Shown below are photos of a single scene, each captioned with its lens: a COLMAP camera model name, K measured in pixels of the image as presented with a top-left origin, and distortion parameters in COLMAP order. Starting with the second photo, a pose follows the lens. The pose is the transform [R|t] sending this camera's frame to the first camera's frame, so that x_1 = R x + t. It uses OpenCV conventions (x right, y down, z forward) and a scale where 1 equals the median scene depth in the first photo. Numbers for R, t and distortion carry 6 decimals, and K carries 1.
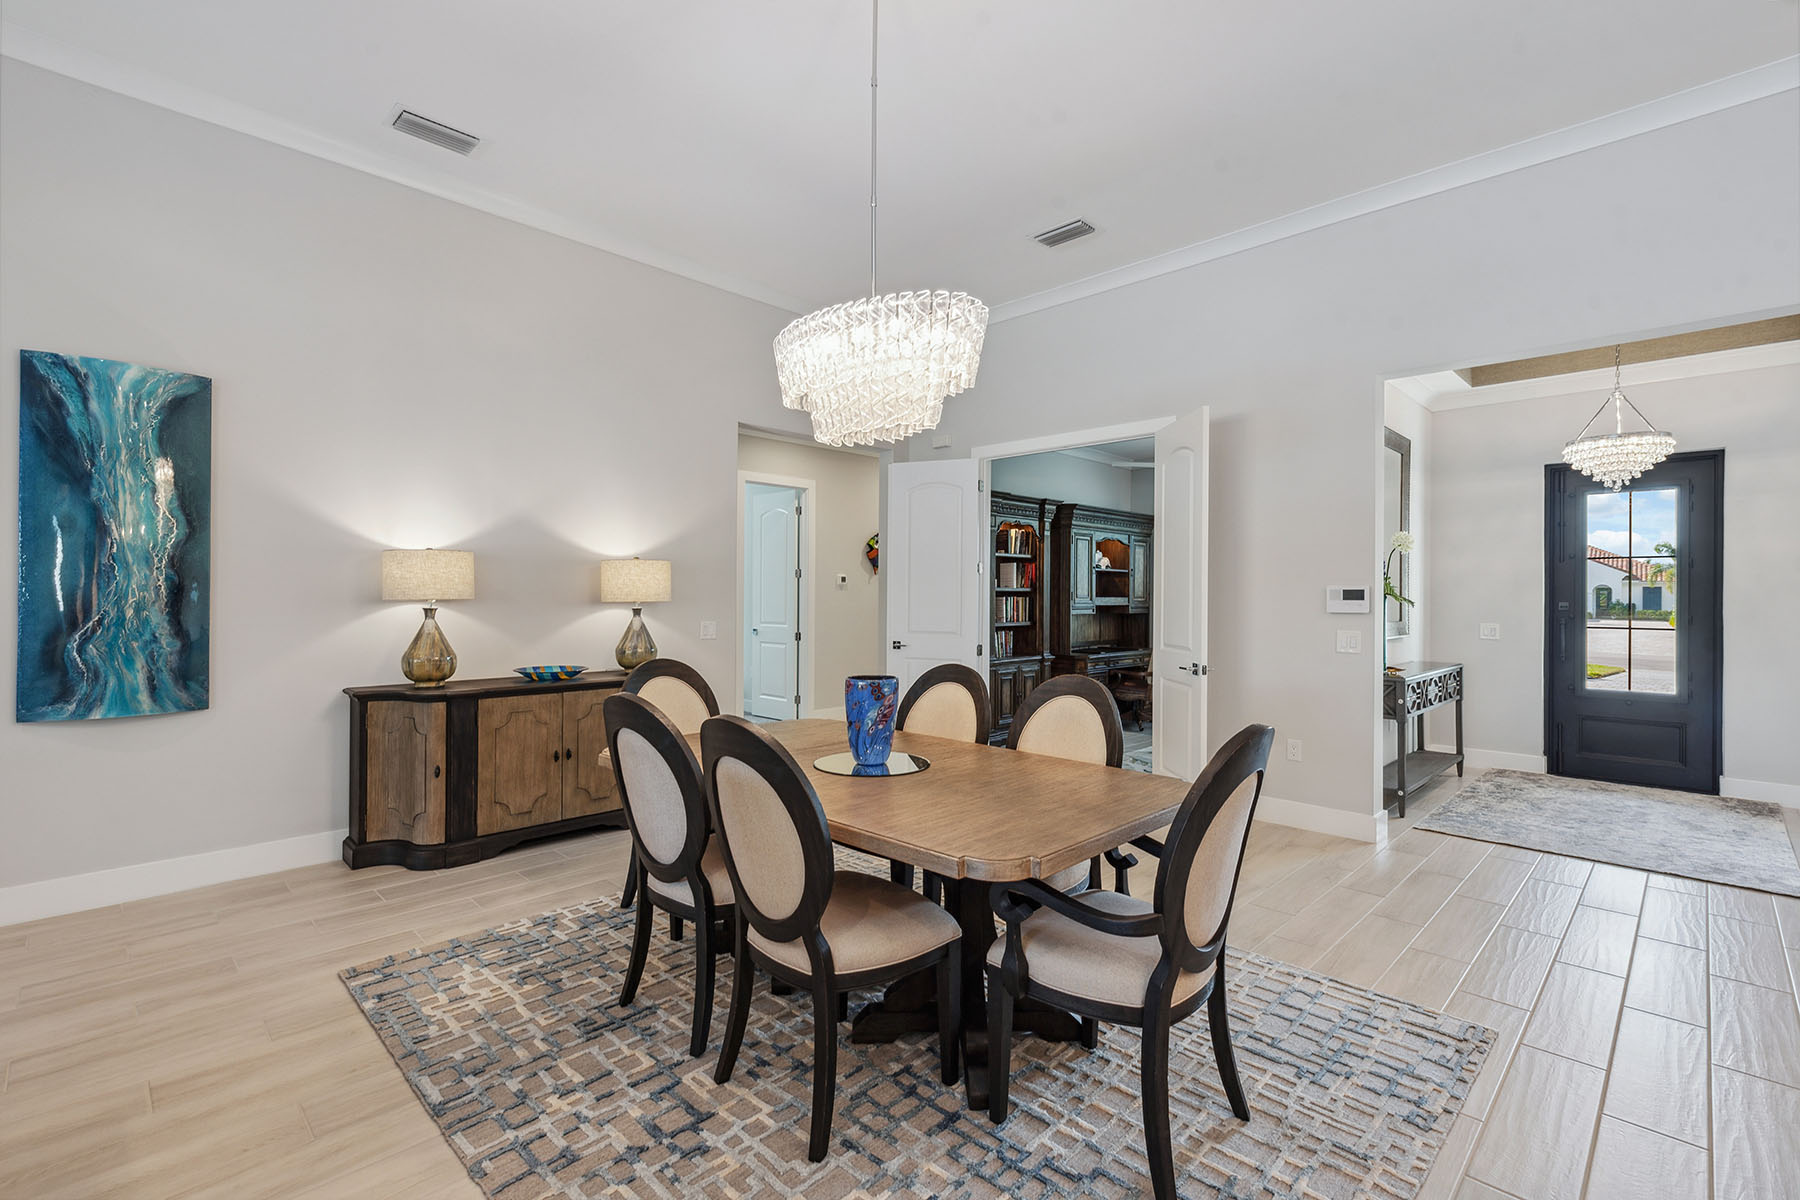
lens RADIAL K [[762.3, 0, 899.2], [0, 762.3, 601.4], [0, 0, 1]] dist [0.002320, -0.000425]
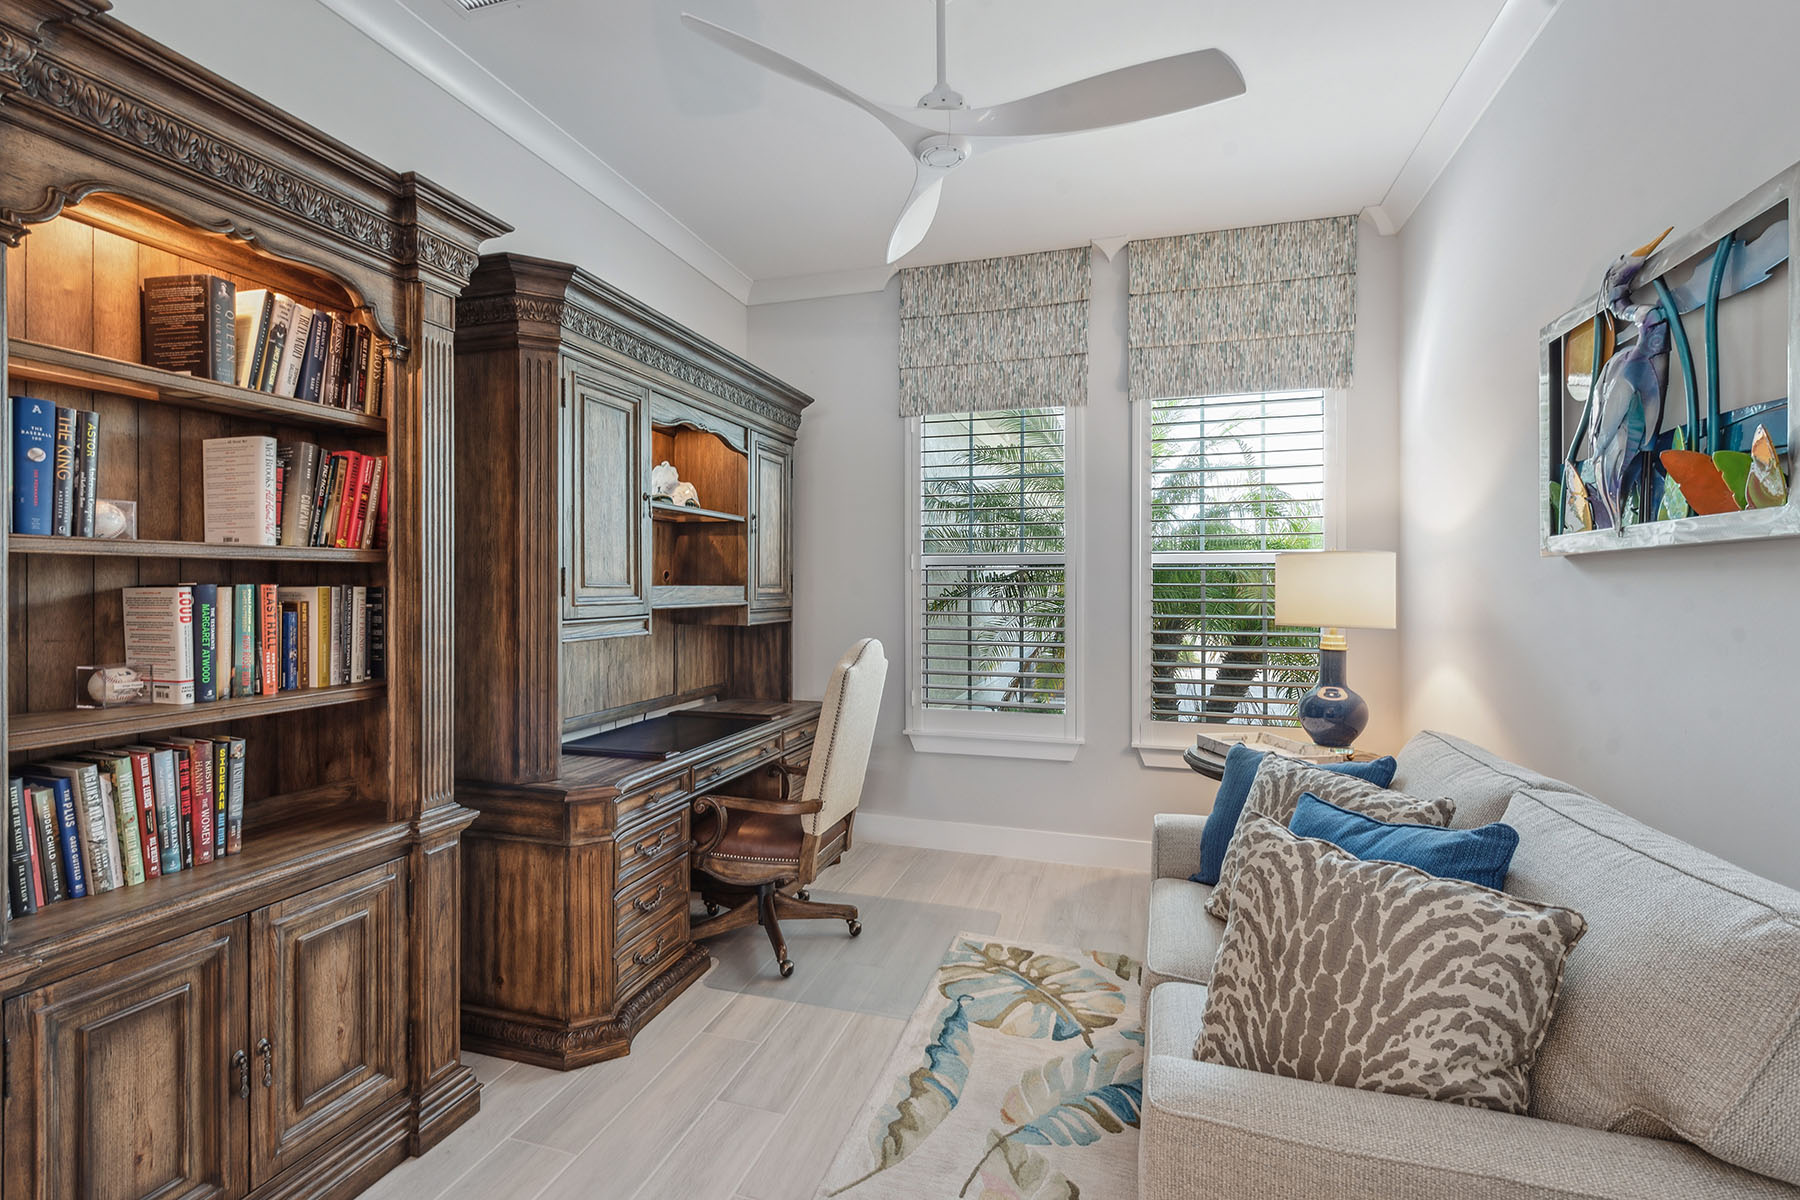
lens RADIAL K [[762.3, 0, 899.2], [0, 762.3, 601.4], [0, 0, 1]] dist [0.002320, -0.000425]
pose [[0.875819, -0.009918, 0.482538, 0.197867], [0.001219, 0.999831, 0.018338, -0.004833], [-0.482639, -0.015473, 0.875683, 0.676101]]
